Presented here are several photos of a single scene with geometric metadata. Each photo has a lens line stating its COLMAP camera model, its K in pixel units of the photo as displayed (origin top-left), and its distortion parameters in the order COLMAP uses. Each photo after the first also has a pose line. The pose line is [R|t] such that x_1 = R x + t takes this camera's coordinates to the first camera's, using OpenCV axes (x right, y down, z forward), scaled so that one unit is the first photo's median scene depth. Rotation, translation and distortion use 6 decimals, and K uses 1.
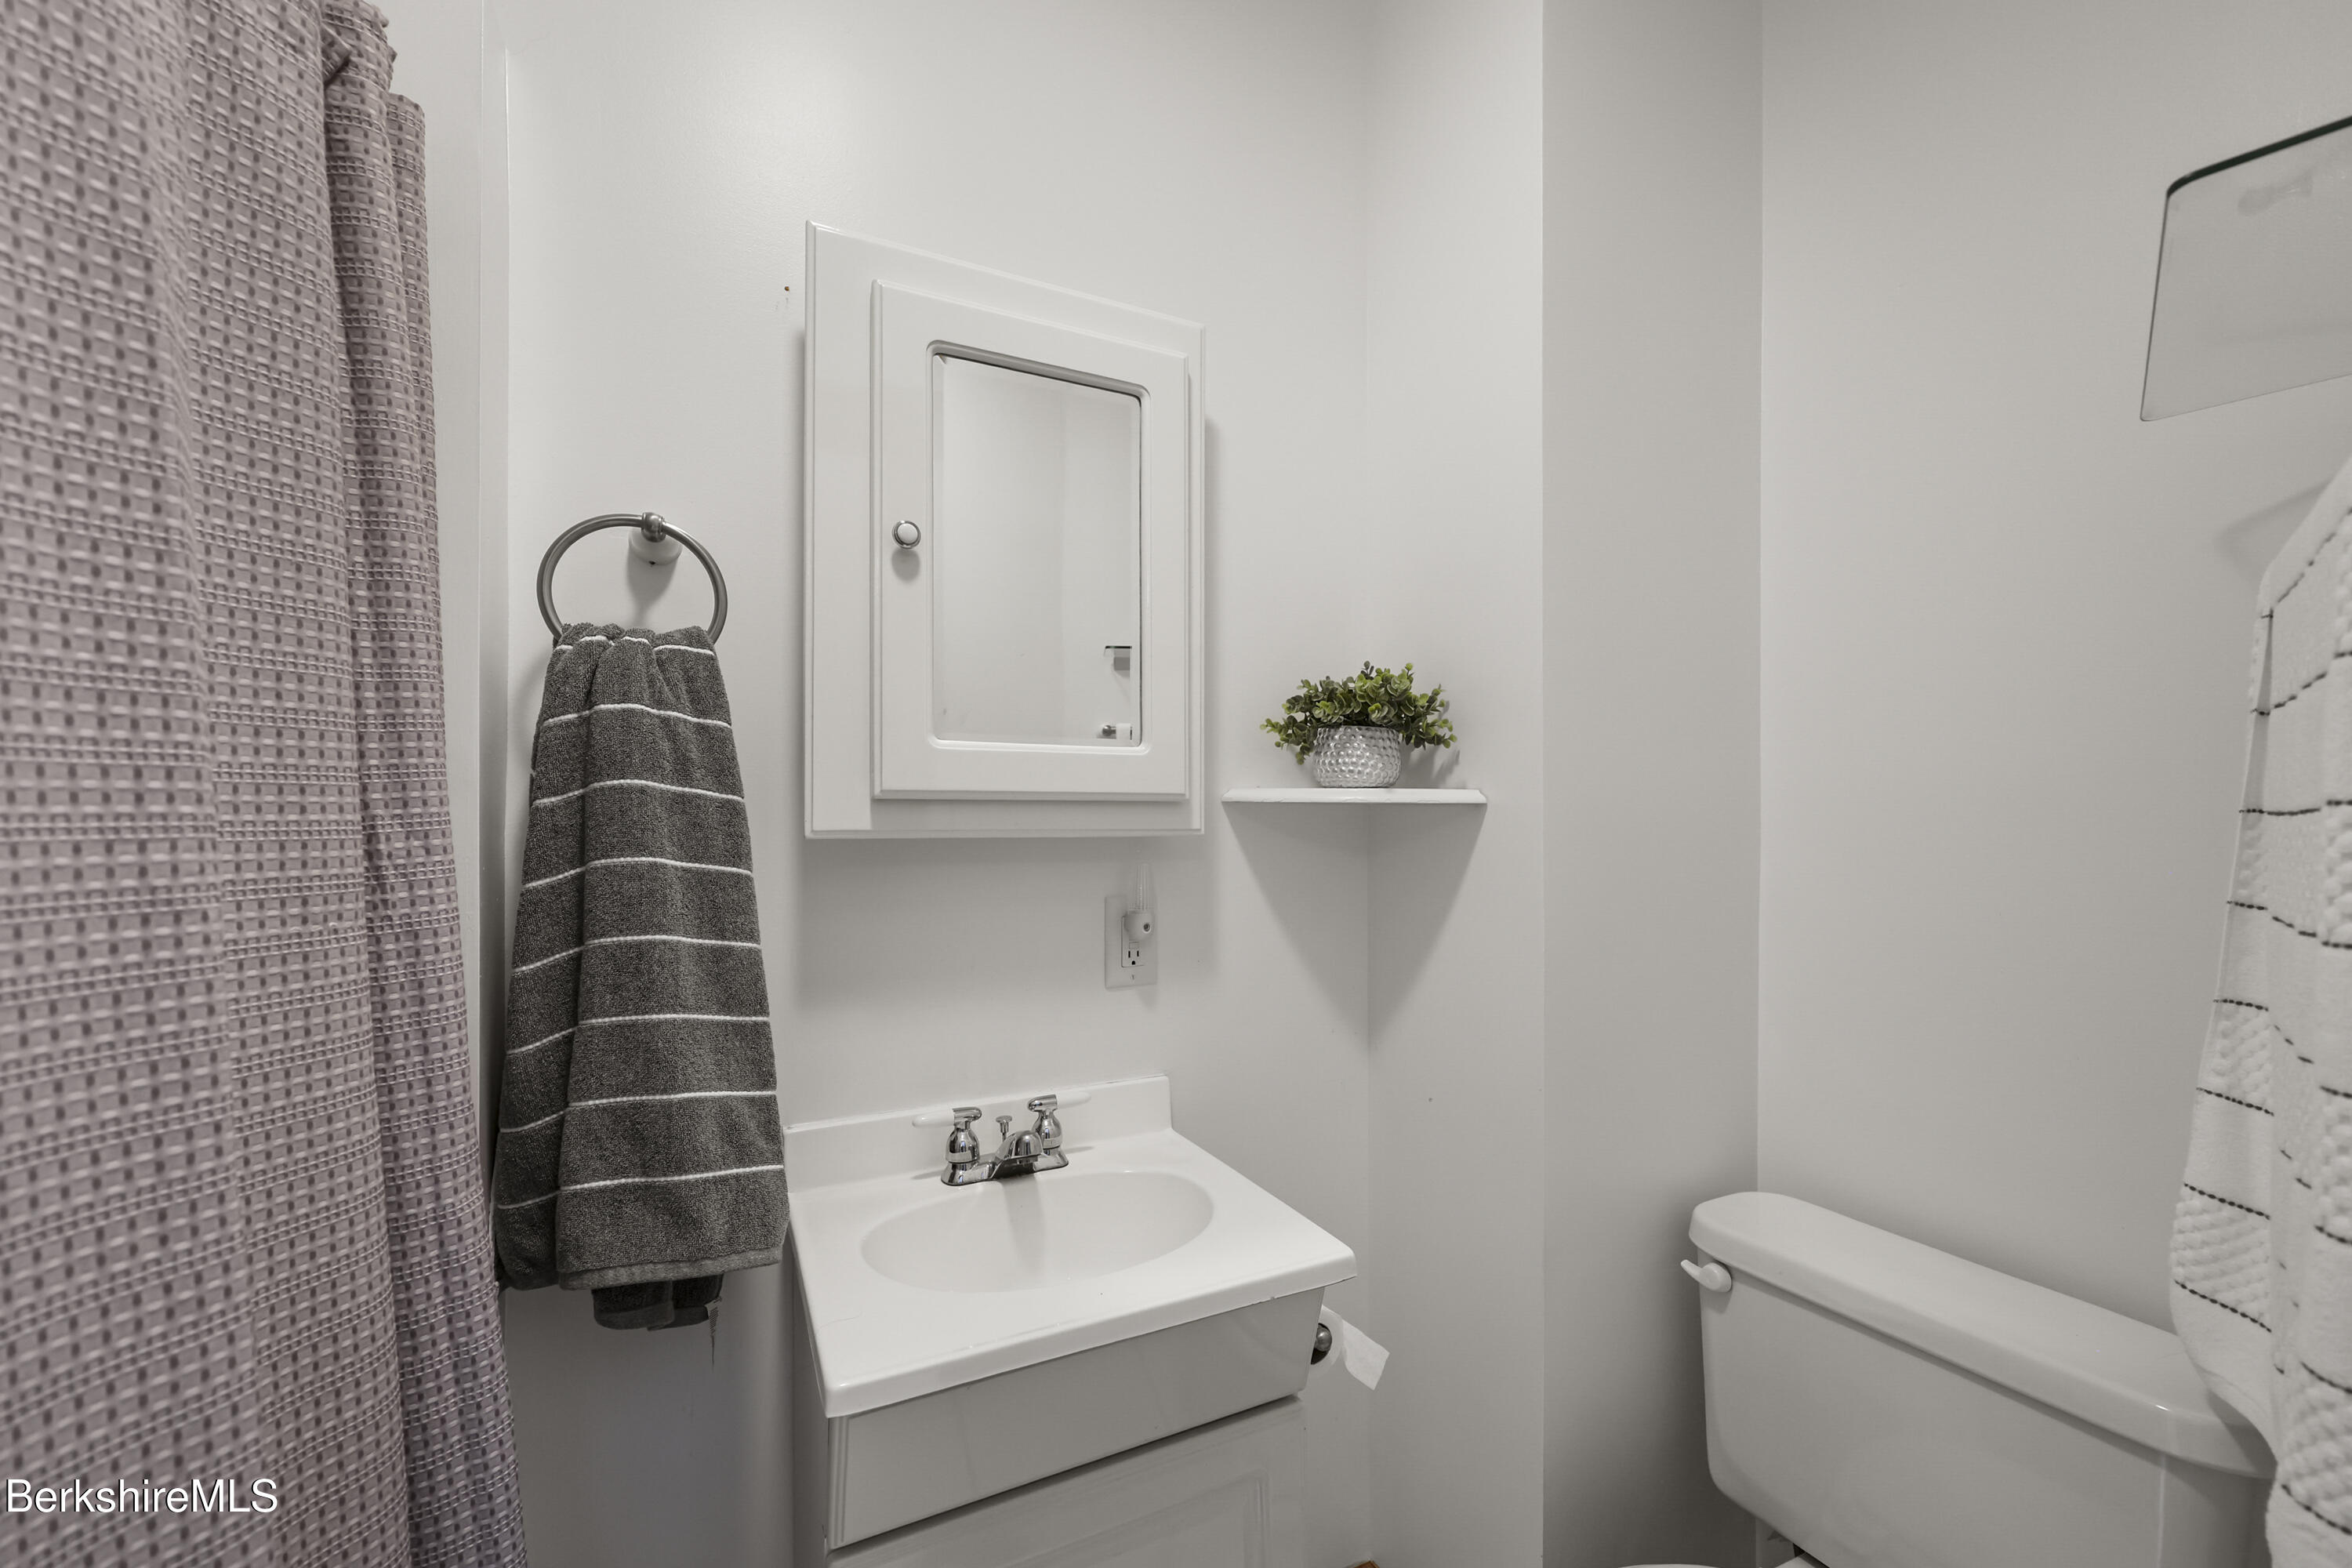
lens RADIAL K [[955.4, 0, 1181.8], [0, 955.4, 822.3], [0, 0, 1]] dist [-0.000653, 0.000234]
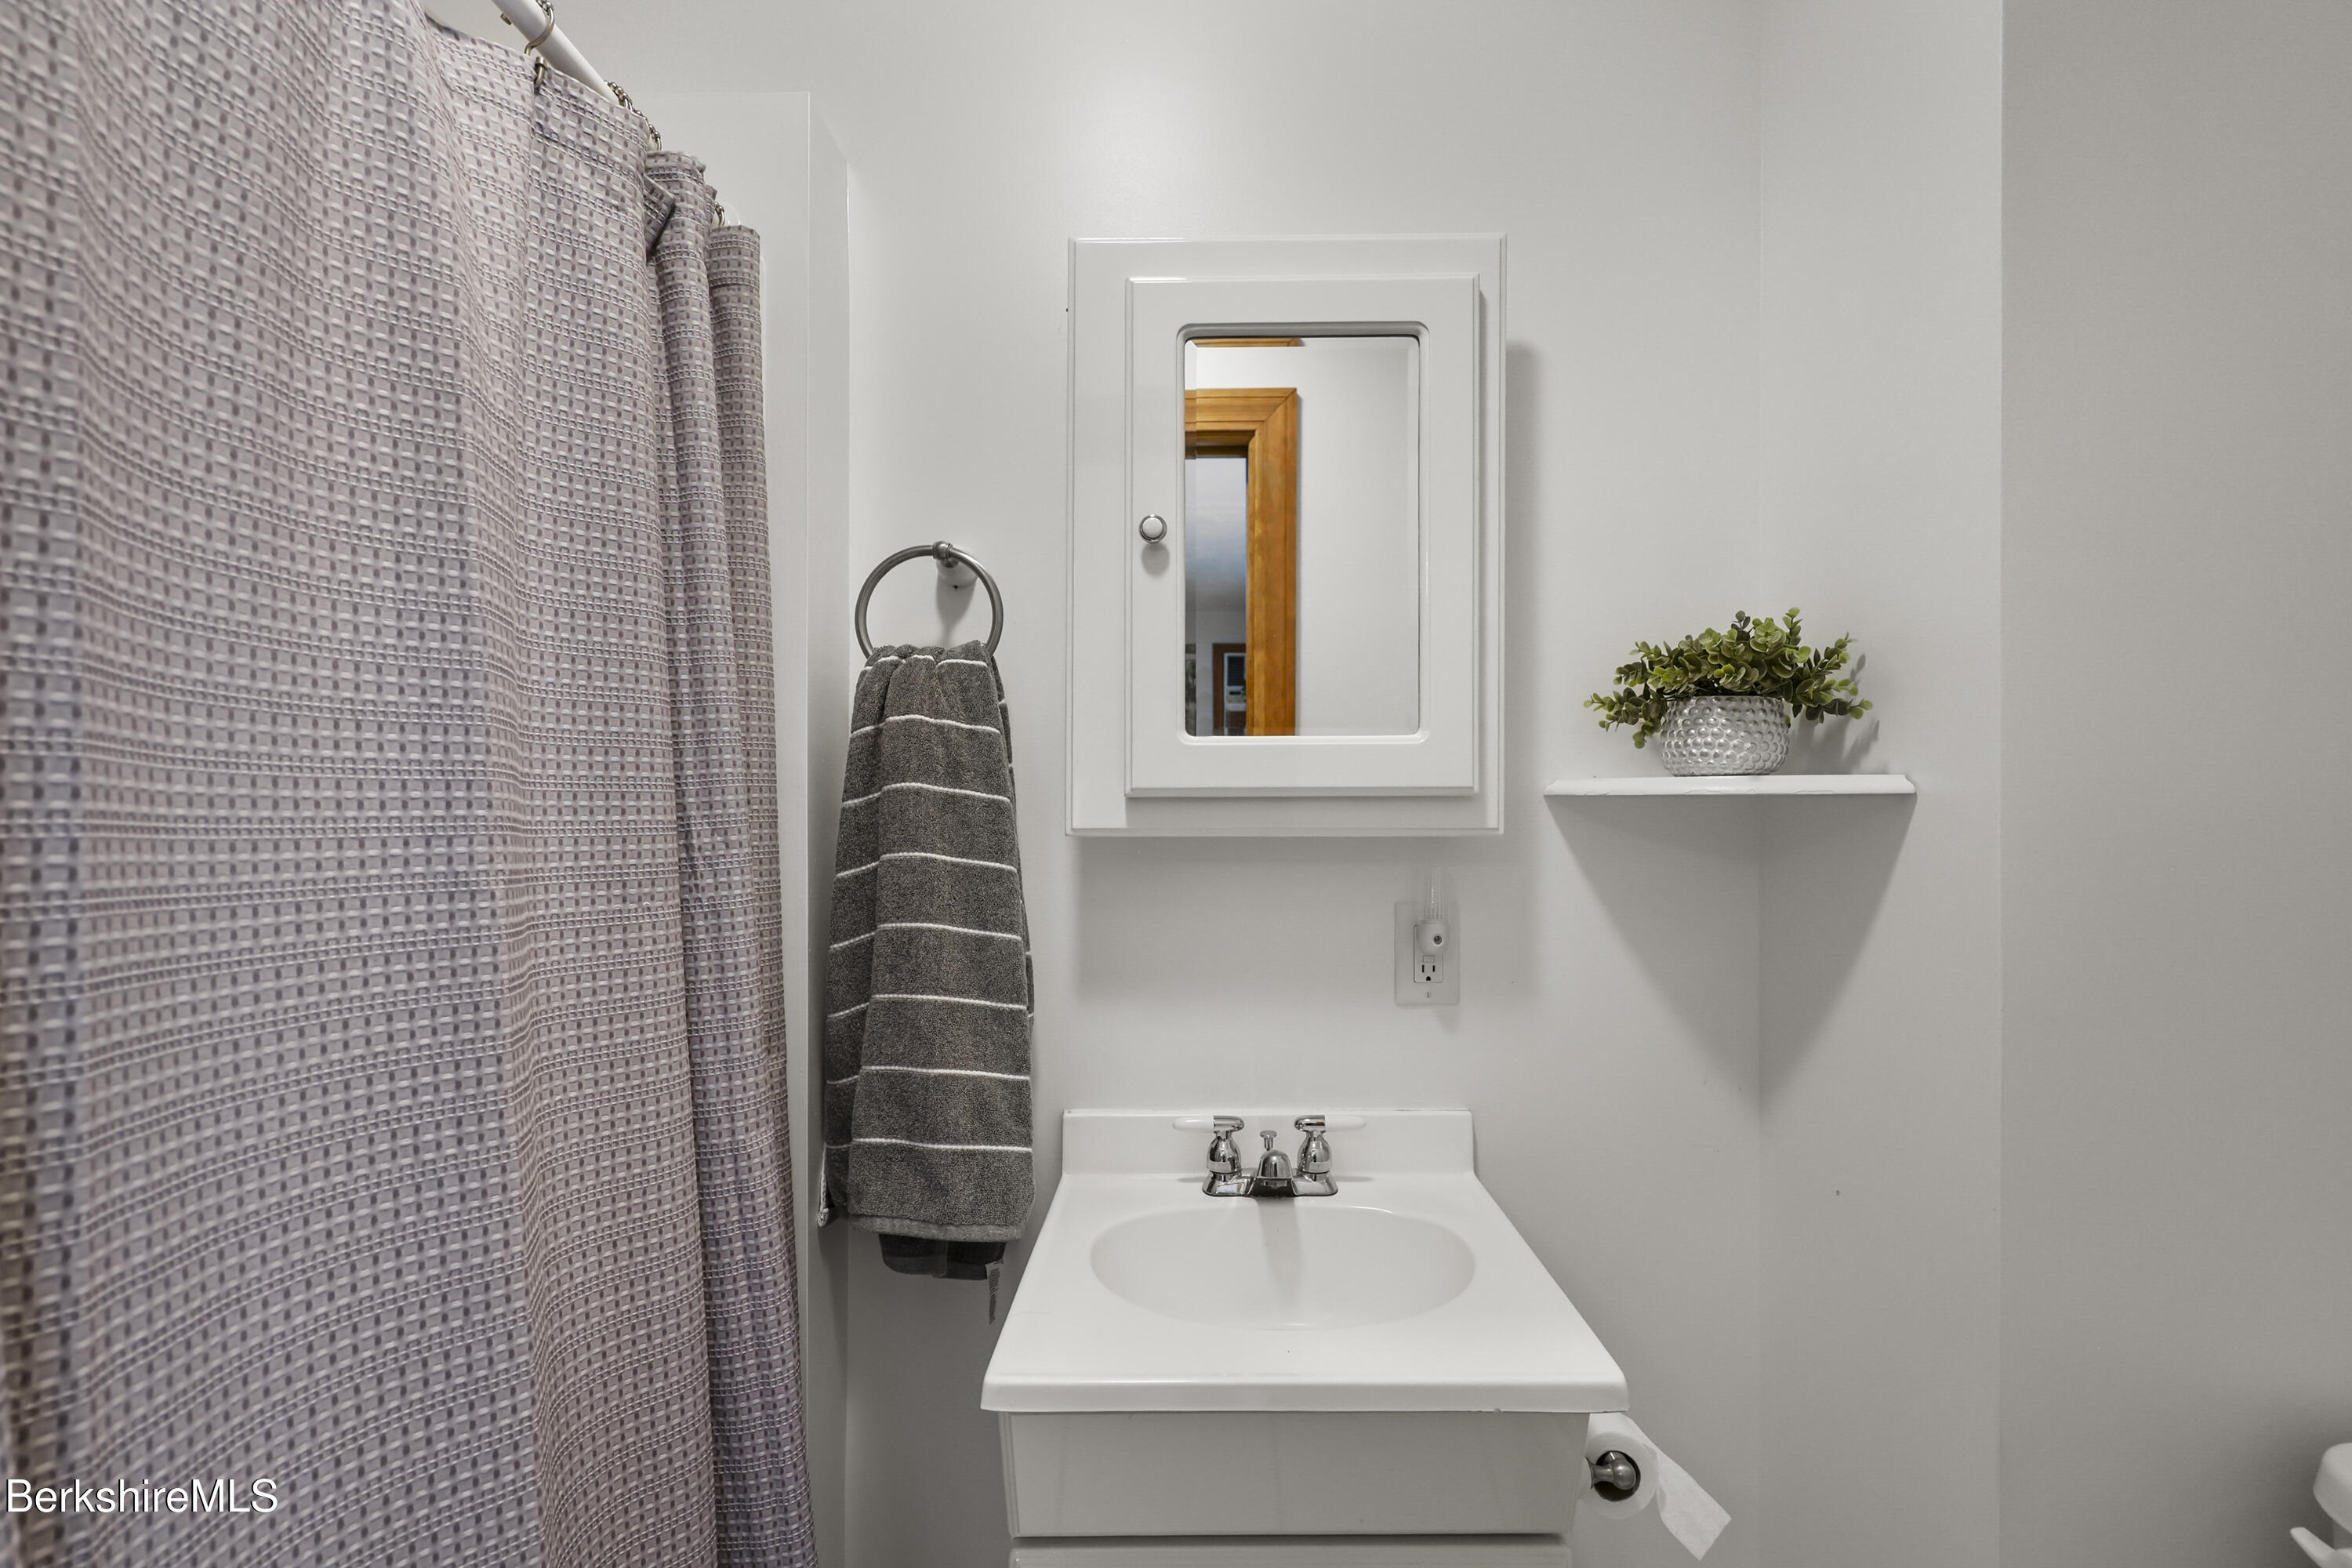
lens RADIAL K [[955.4, 0, 1188.1], [0, 955.4, 823.8], [0, 0, 1]] dist [-0.000653, 0.000234]
pose [[0.886693, 0.001364, -0.462356, 0.214903], [0.001370, 0.999984, 0.005577, -0.002253], [0.462356, -0.005579, 0.886677, 0.150535]]
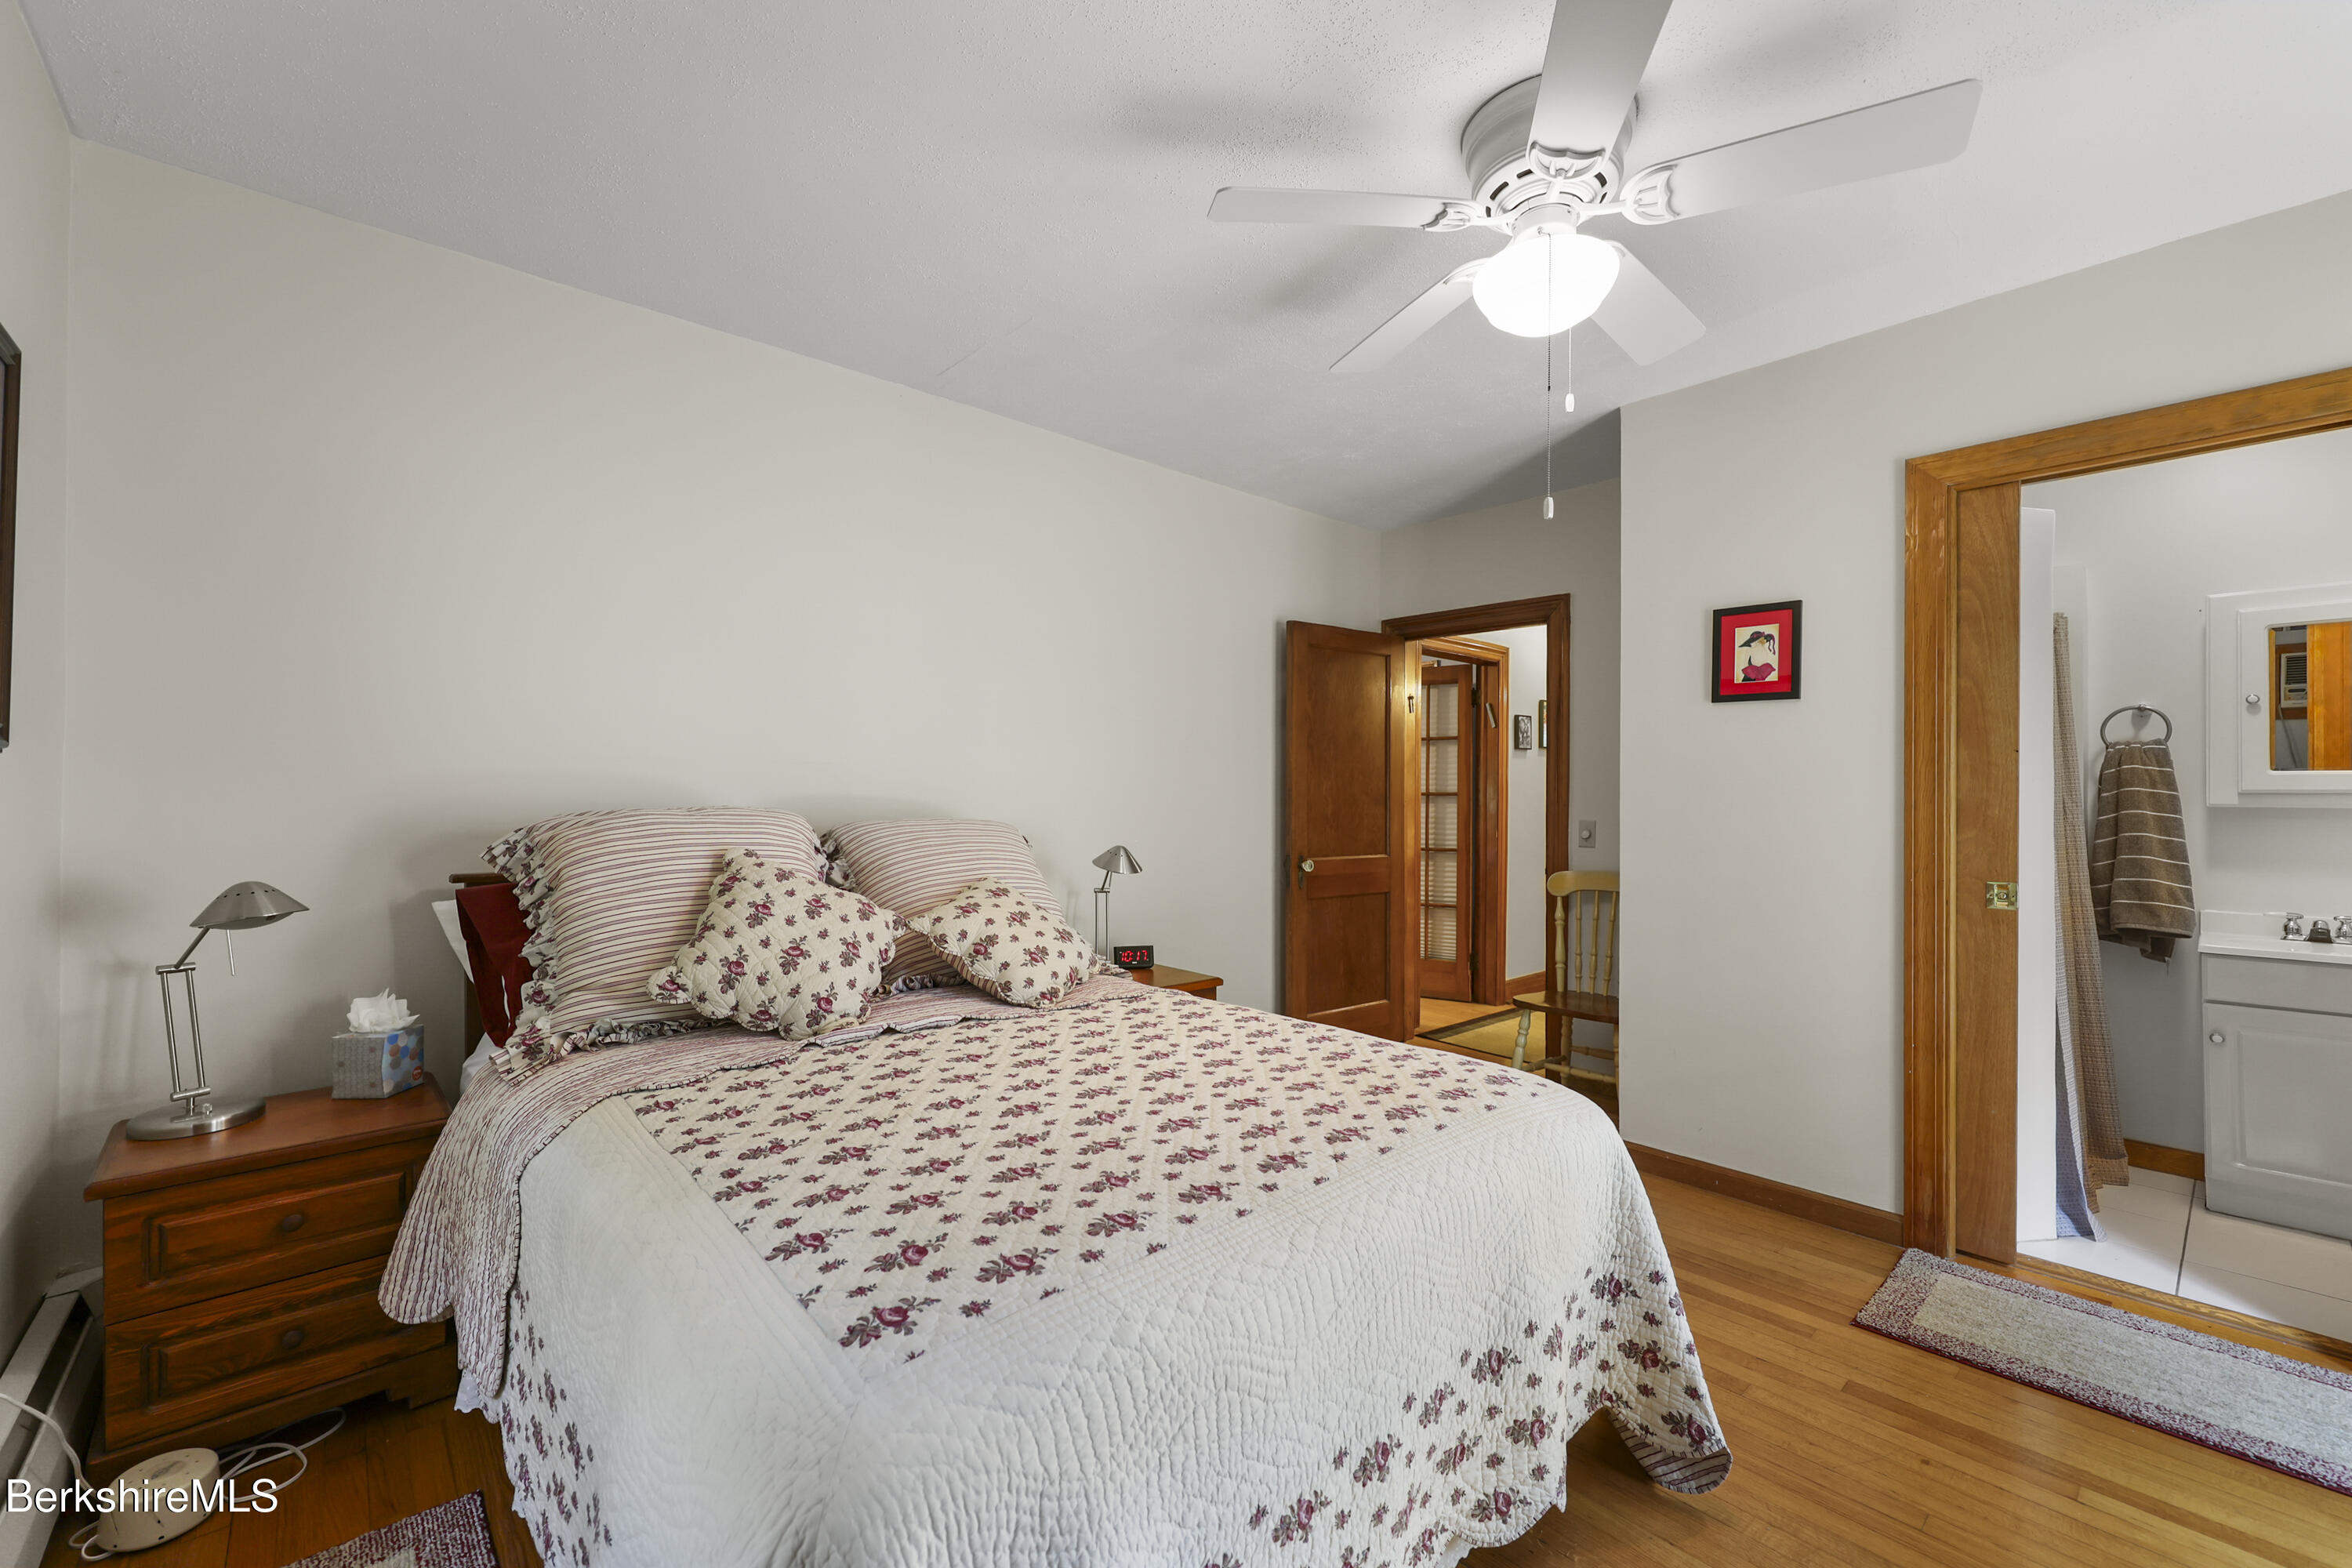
lens RADIAL K [[955.4, 0, 1187.8], [0, 955.4, 786.3], [0, 0, 1]] dist [-0.000653, 0.000234]
pose [[0.276776, -0.011652, -0.960864, 1.660196], [-0.006179, 0.999884, -0.013905, 0.016084], [0.960915, 0.009786, 0.276672, -3.001669]]
